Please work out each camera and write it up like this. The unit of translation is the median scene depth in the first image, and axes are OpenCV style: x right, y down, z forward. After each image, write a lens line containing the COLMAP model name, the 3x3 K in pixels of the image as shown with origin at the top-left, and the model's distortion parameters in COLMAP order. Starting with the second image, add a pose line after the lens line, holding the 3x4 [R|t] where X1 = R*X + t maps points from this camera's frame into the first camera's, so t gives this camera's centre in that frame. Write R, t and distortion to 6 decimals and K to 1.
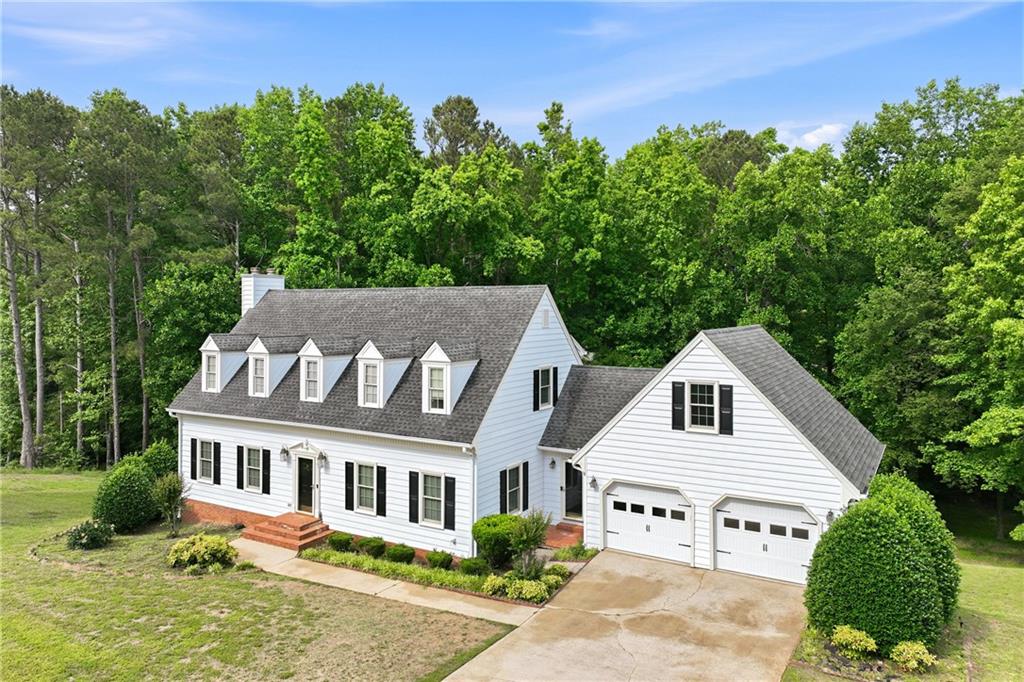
lens RADIAL K [[727.5, 0, 508.4], [0, 727.5, 295.4], [0, 0, 1]] dist [0.003847, 0.008472]
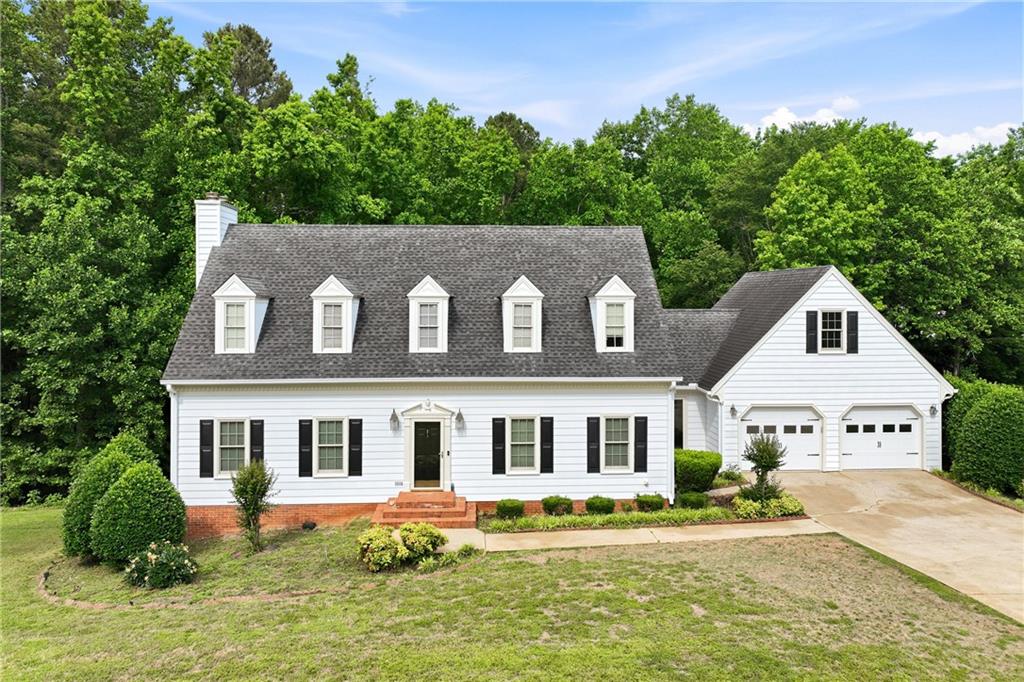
lens RADIAL K [[727.5, 0, 508.4], [0, 727.5, 295.4], [0, 0, 1]] dist [0.003847, 0.008472]
pose [[0.826648, 0.002878, 0.562712, -0.741223], [-0.007835, 0.999949, 0.006396, 0.085301], [-0.562665, -0.009696, 0.826628, 0.309480]]
